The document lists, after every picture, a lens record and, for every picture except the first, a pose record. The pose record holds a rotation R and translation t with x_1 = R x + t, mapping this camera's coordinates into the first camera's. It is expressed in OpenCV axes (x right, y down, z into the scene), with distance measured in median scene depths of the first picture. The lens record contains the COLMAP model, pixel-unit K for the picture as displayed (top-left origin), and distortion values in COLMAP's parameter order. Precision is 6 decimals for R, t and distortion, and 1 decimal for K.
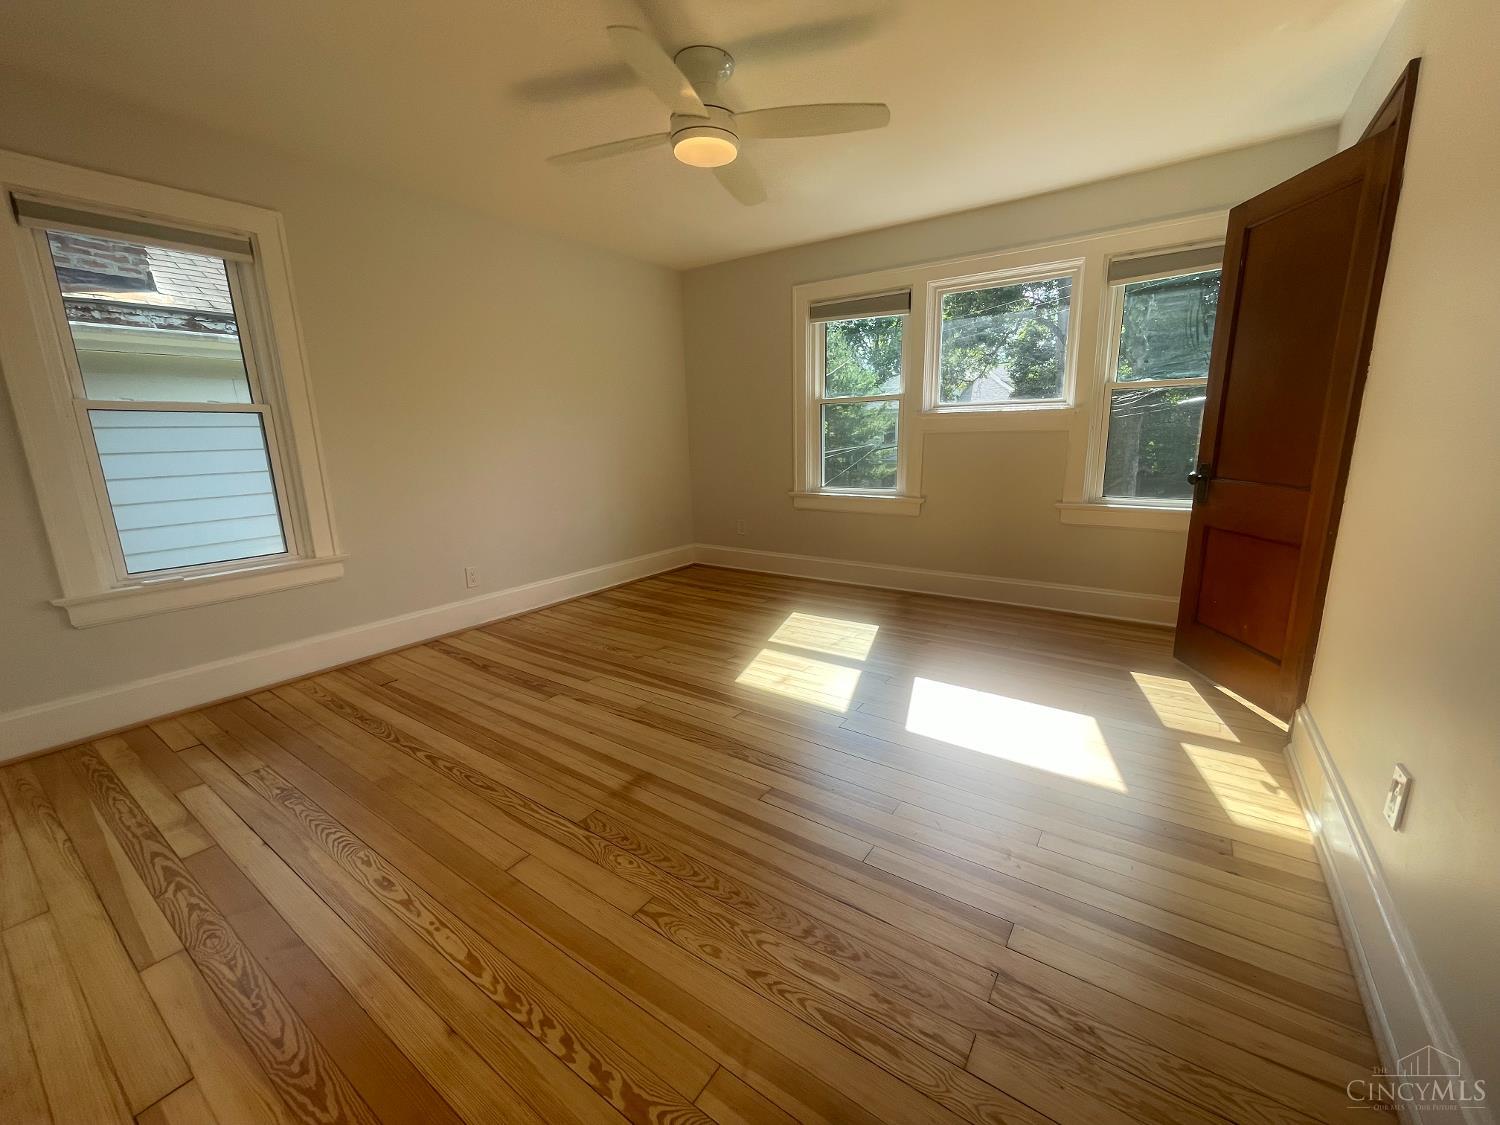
lens RADIAL K [[605.1, 0, 748.7], [0, 605.1, 568.2], [0, 0, 1]] dist [-0.000045, -0.000261]
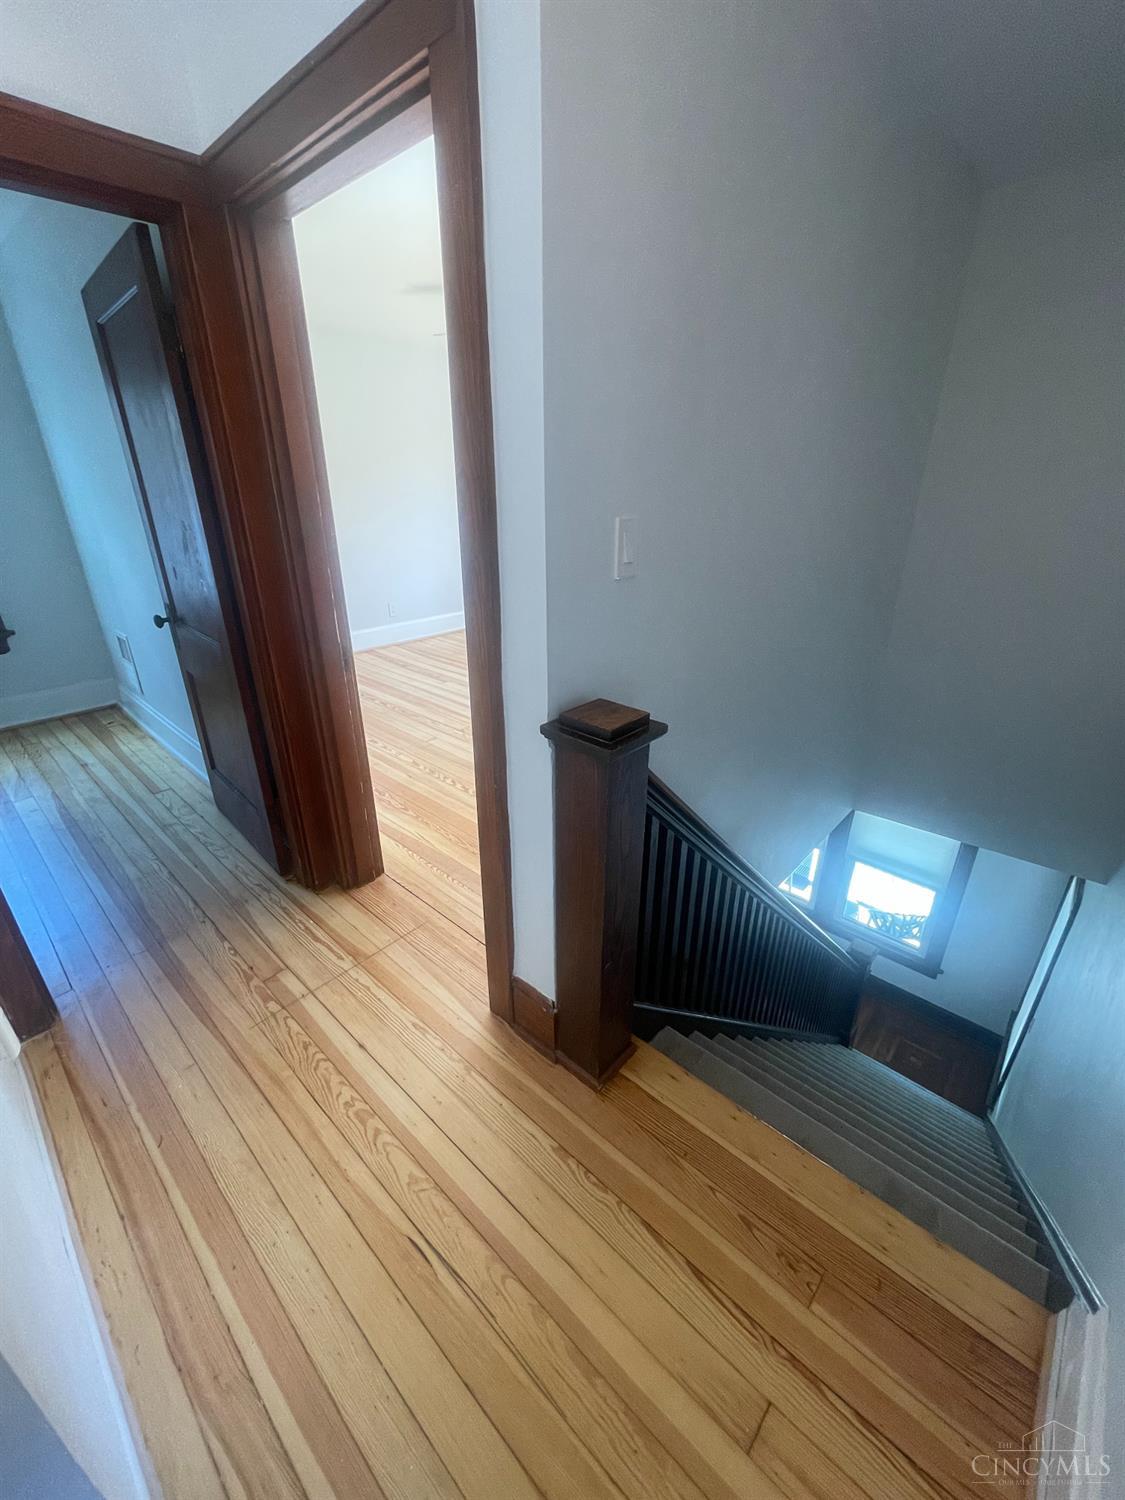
lens RADIAL K [[605.1, 0, 567.4], [0, 605.1, 749.3], [0, 0, 1]] dist [-0.000045, -0.000261]
pose [[0.992787, 0.075583, -0.093066, 0.224028], [-0.055654, 0.978081, 0.200650, 0.045297], [0.106192, -0.194023, 0.975233, -0.782393]]
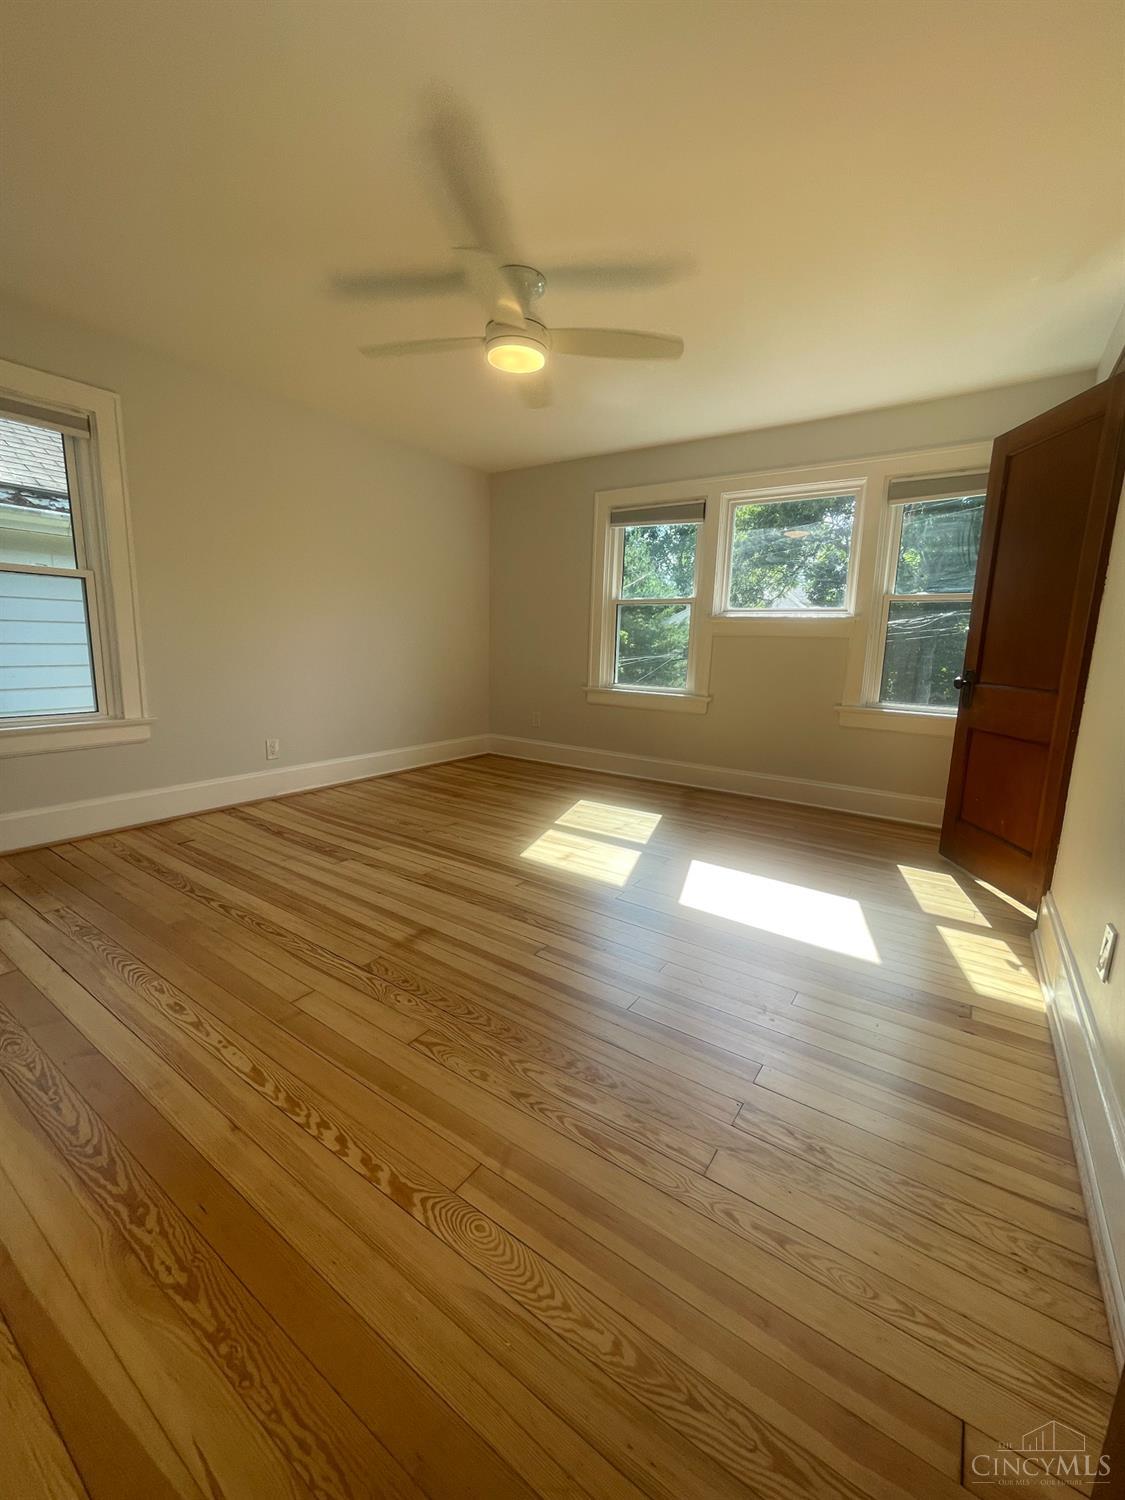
lens RADIAL K [[605.1, 0, 550.4], [0, 605.1, 750.2], [0, 0, 1]] dist [-0.000045, -0.000261]
pose [[0.998715, 0.050063, 0.007901, 0.015892], [-0.049672, 0.997809, -0.043694, 0.059640], [-0.010071, 0.043245, 0.999014, -0.061575]]
